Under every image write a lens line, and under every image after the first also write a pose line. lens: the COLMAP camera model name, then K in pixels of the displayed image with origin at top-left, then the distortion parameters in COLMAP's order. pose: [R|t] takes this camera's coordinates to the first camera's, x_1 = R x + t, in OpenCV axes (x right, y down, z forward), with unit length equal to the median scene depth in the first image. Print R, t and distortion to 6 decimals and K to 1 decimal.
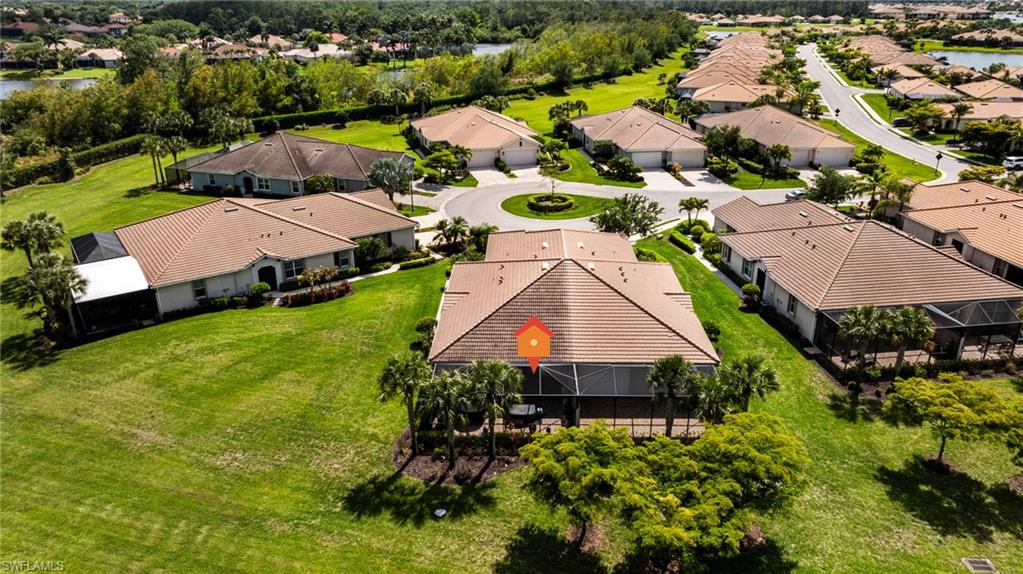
lens RADIAL K [[704.8, 0, 511.5], [0, 704.8, 287.0], [0, 0, 1]] dist [-0.008004, -0.003049]
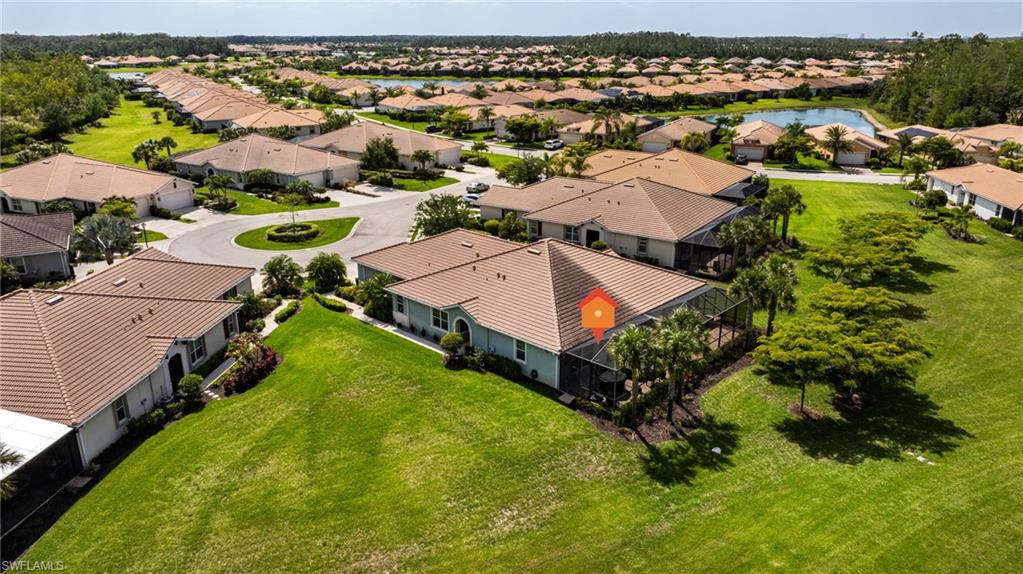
lens RADIAL K [[704.8, 0, 511.5], [0, 704.8, 287.0], [0, 0, 1]] dist [-0.008004, -0.003049]
pose [[0.682319, -0.245127, 0.688733, -0.601849], [0.280619, 0.957758, 0.062871, -0.045305], [-0.675051, 0.150374, 0.722284, 0.241010]]
